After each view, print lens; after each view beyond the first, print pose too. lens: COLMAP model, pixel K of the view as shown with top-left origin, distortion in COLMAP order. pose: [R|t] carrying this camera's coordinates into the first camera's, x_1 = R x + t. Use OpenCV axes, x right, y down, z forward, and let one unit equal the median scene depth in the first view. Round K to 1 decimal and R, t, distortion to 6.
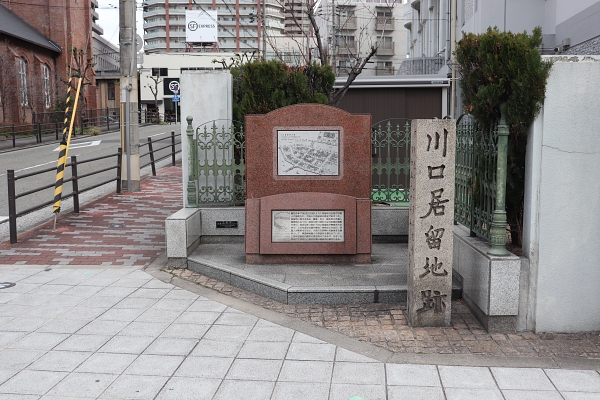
lens RADIAL K [[631.7, 0, 300.0], [0, 631.7, 200.0], [0, 0, 1]] dist [-0.004575, 0.015396]
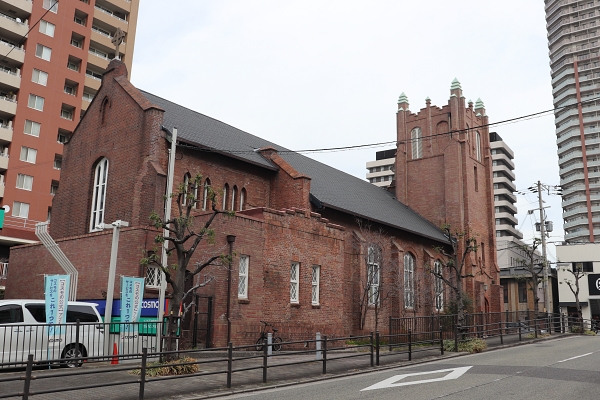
lens RADIAL K [[588.1, 0, 300.0], [0, 588.1, 200.0], [0, 0, 1]] dist [-0.045837, 0.024520]
pose [[0.785481, -0.111816, -0.608701, -0.055502], [-0.095008, 0.950099, -0.297129, -0.037220], [0.611550, 0.291220, 0.735661, 0.267295]]
